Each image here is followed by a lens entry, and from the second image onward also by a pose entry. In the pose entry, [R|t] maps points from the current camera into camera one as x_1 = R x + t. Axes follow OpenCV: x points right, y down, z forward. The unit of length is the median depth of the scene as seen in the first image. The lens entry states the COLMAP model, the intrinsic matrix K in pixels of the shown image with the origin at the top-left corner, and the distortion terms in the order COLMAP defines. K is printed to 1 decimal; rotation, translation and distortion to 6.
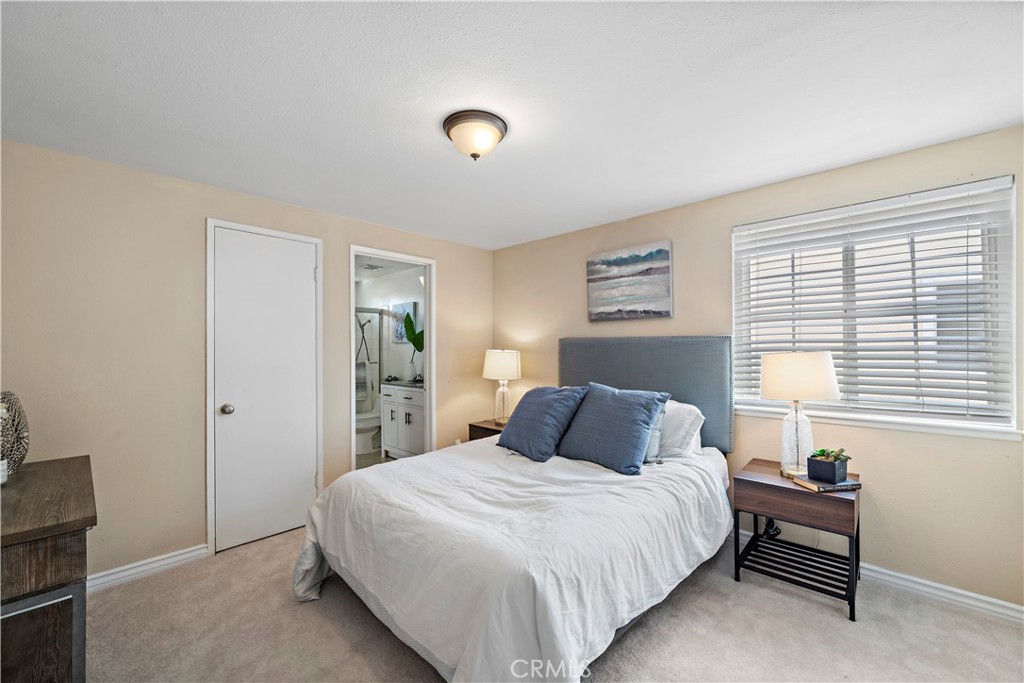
lens RADIAL K [[410.2, 0, 512.4], [0, 410.2, 346.6], [0, 0, 1]] dist [-0.002664, -0.000160]
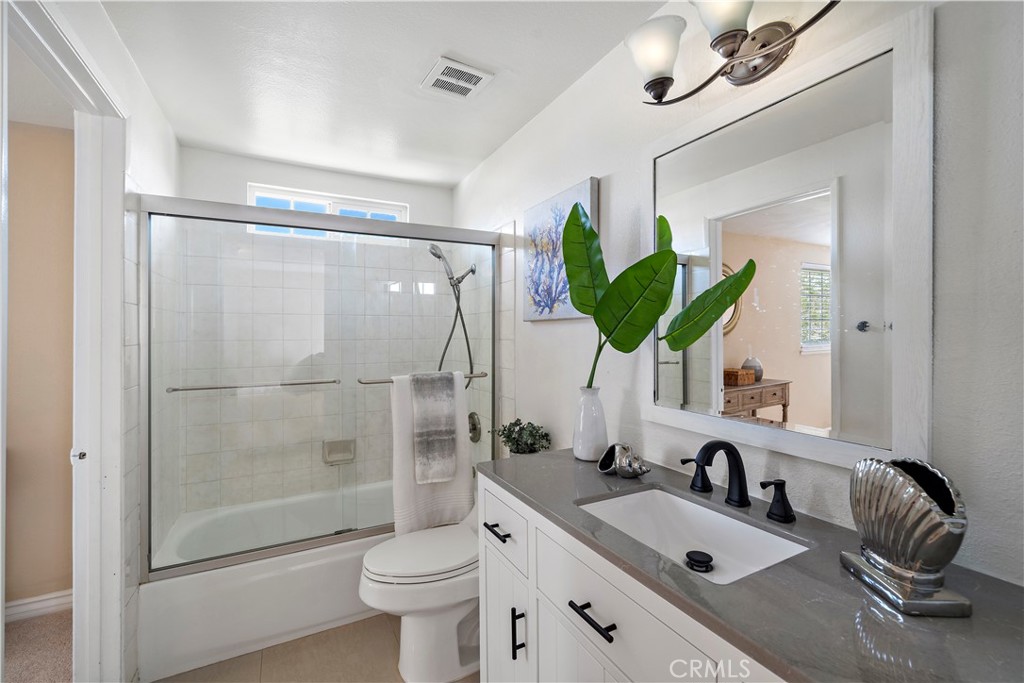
lens RADIAL K [[439.2, 0, 512.2], [0, 439.2, 333.0], [0, 0, 1]] dist [-0.000733, -0.000047]
pose [[0.944675, 0.000280, -0.328008, -0.184188], [-0.000651, 0.999999, -0.001022, 0.001361], [0.328008, 0.001179, 0.944674, 0.658396]]
